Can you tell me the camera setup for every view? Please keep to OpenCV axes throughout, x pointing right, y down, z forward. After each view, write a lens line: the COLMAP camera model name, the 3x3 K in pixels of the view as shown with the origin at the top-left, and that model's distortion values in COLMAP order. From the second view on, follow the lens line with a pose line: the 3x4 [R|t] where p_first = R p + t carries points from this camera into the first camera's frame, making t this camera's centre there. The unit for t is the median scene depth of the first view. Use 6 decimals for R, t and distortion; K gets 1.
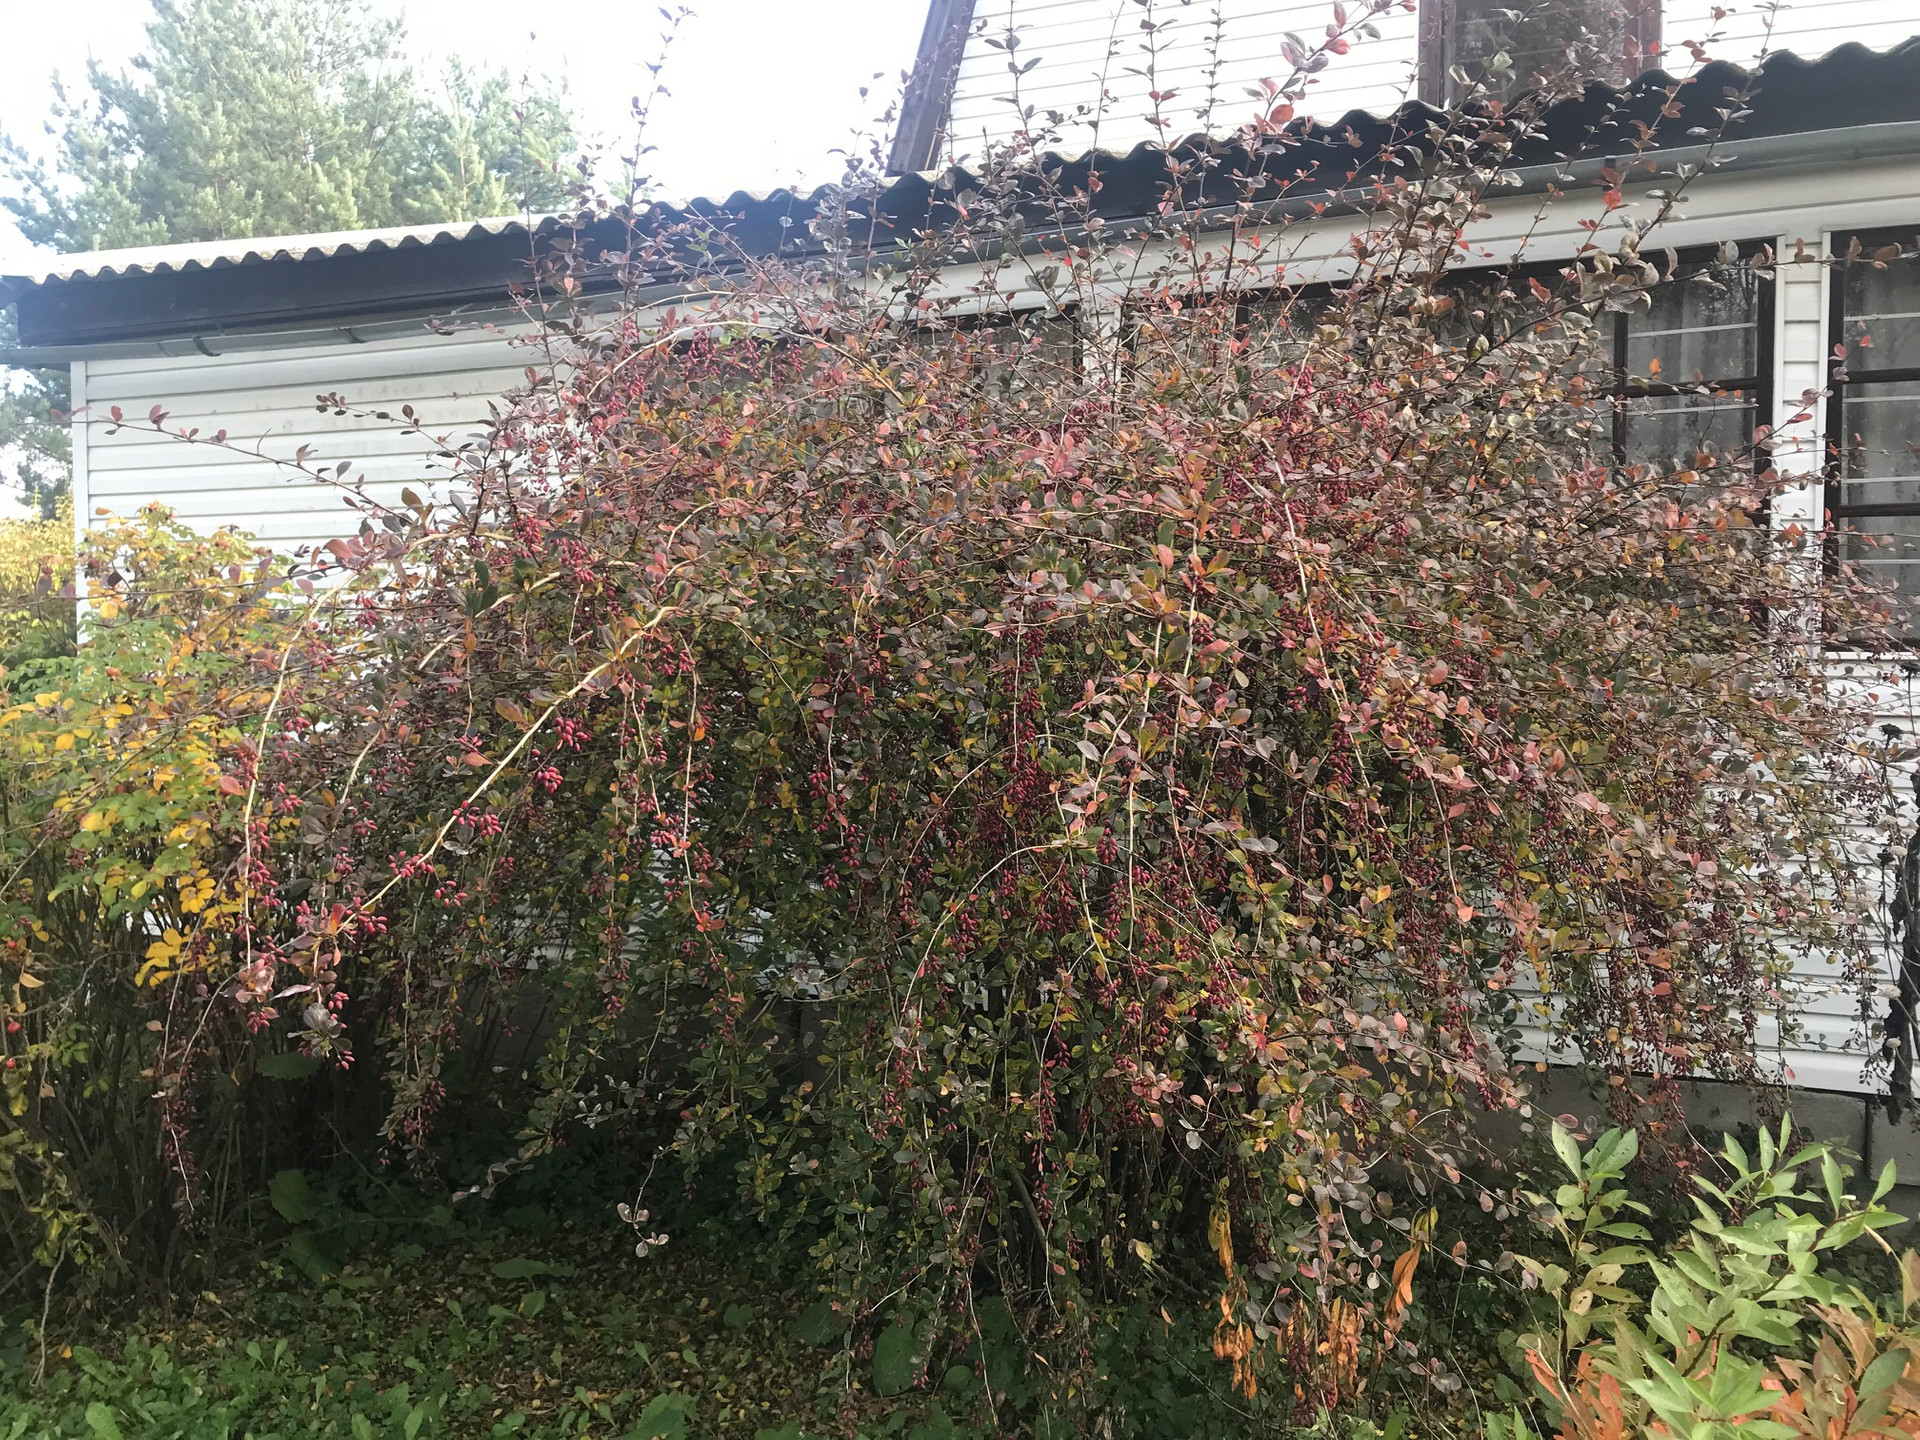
lens RADIAL K [[1578.0, 0, 960.0], [0, 1578.0, 720.0], [0, 0, 1]] dist [-0.003957, -0.006949]
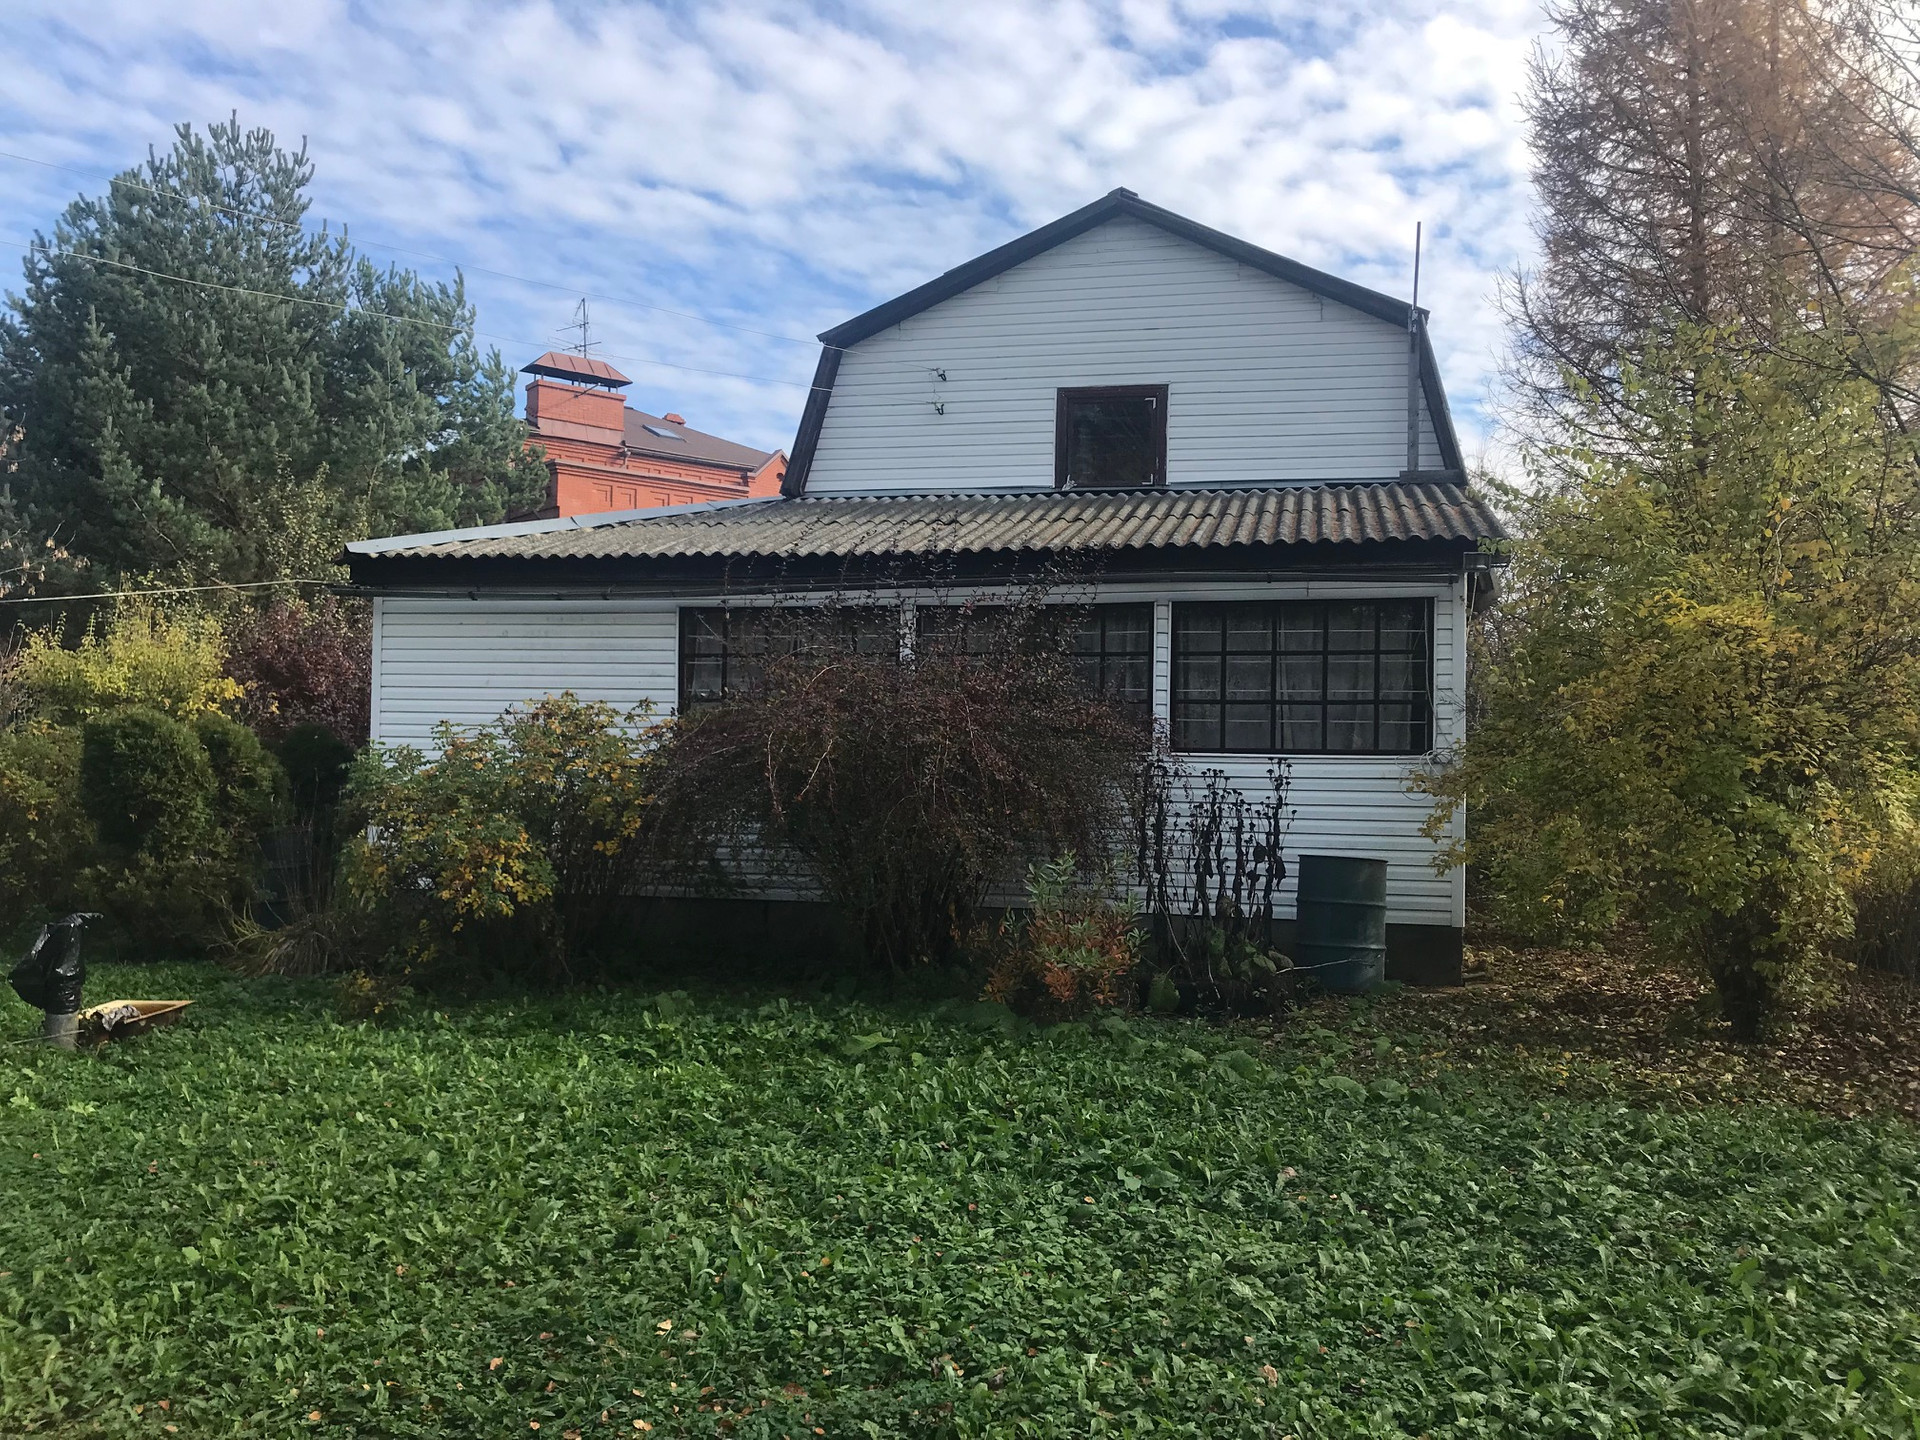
lens RADIAL K [[1578.0, 0, 960.0], [0, 1578.0, 720.0], [0, 0, 1]] dist [-0.003957, -0.006949]
pose [[0.988928, 0.004674, 0.148321, -0.309189], [0.003484, 0.998497, -0.054690, 0.073447], [-0.148354, 0.054602, 0.987426, -2.204310]]
